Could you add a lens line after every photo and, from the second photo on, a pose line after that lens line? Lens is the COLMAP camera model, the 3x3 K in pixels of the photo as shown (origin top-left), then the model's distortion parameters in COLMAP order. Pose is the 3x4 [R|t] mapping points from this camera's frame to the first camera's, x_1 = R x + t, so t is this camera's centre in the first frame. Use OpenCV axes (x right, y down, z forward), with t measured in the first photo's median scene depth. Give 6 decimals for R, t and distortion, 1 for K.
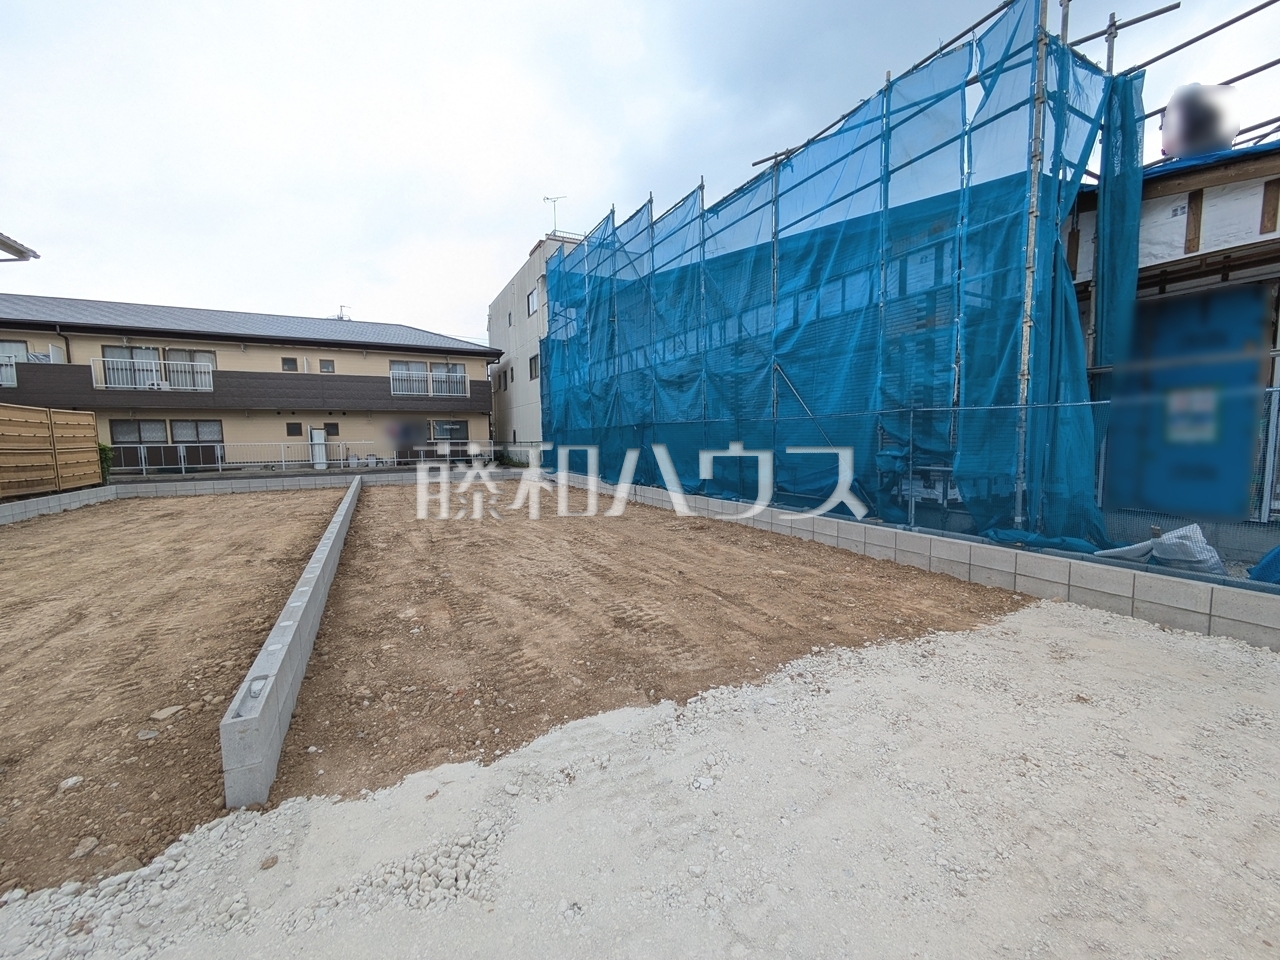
lens RADIAL K [[507.6, 0, 636.3], [0, 507.6, 482.6], [0, 0, 1]] dist [-0.000571, 0.002052]
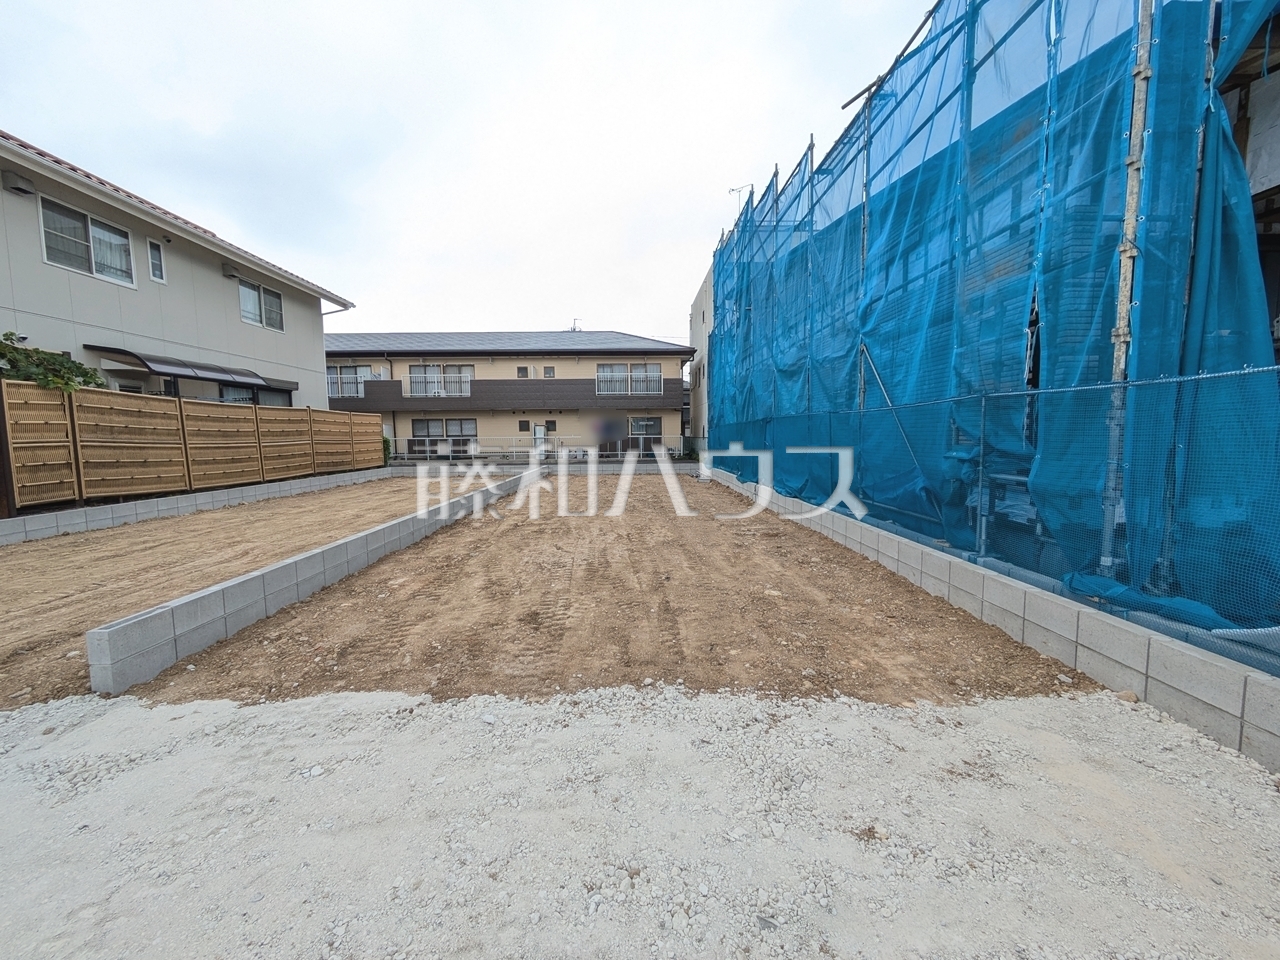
lens RADIAL K [[507.6, 0, 638.1], [0, 507.6, 481.3], [0, 0, 1]] dist [-0.000571, 0.002052]
pose [[0.898024, 0.043424, -0.437799, 0.422241], [-0.040669, 0.999050, 0.015671, -0.012363], [0.438064, 0.003732, 0.898936, 0.135958]]
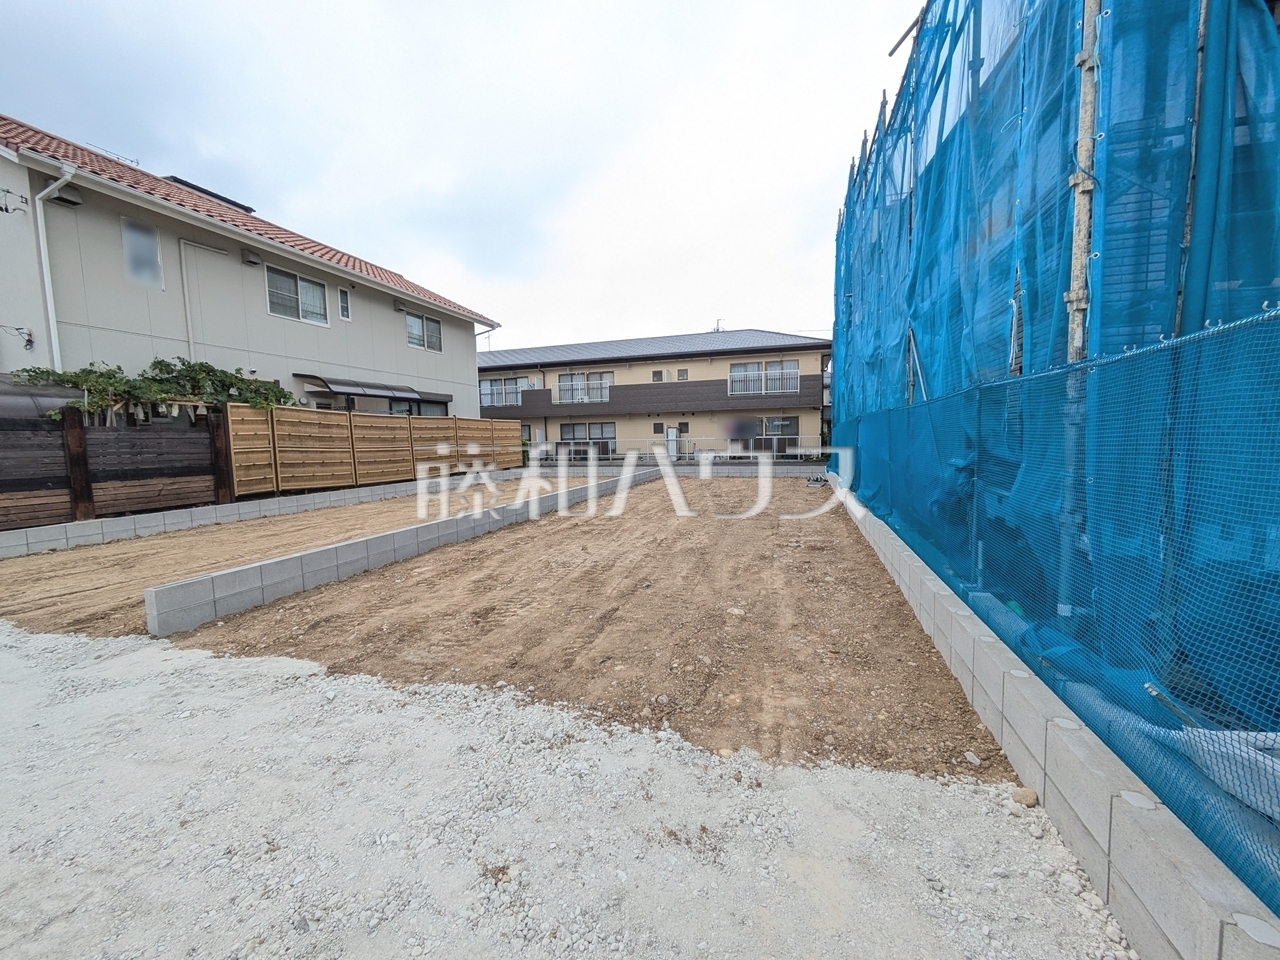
lens RADIAL K [[507.6, 0, 638.3], [0, 507.6, 481.0], [0, 0, 1]] dist [-0.000571, 0.002052]
pose [[0.712954, 0.055999, -0.698971, 0.674120], [-0.050623, 0.998316, 0.028345, -0.034331], [0.699381, 0.015175, 0.714588, 0.325360]]
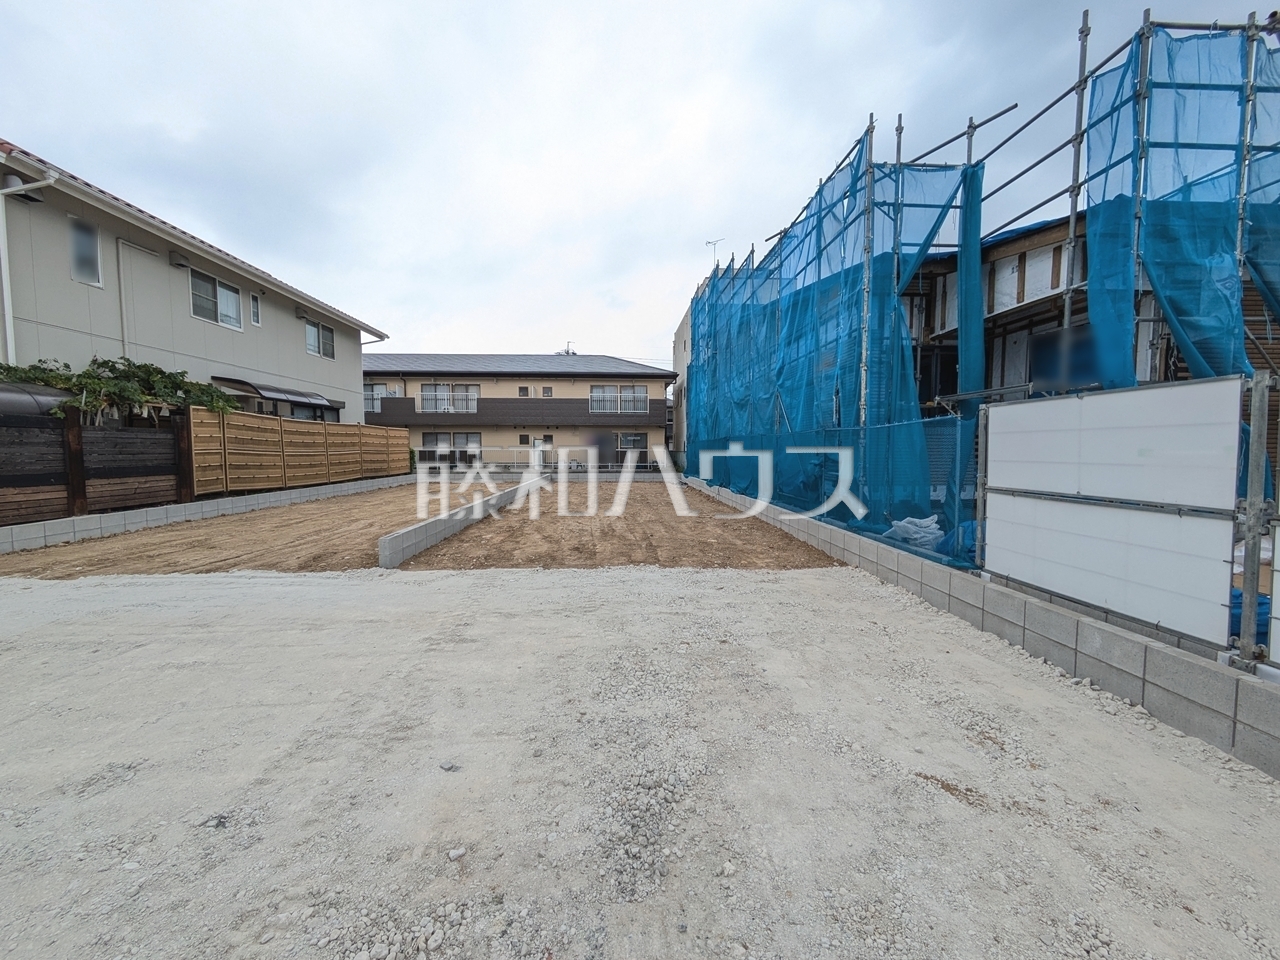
lens RADIAL K [[507.6, 0, 636.8], [0, 507.6, 481.6], [0, 0, 1]] dist [-0.000571, 0.002052]
pose [[0.909412, 0.039646, -0.414003, 0.651896], [-0.048912, 0.998733, -0.011801, 0.033204], [0.413011, 0.030982, 0.910199, -0.406373]]
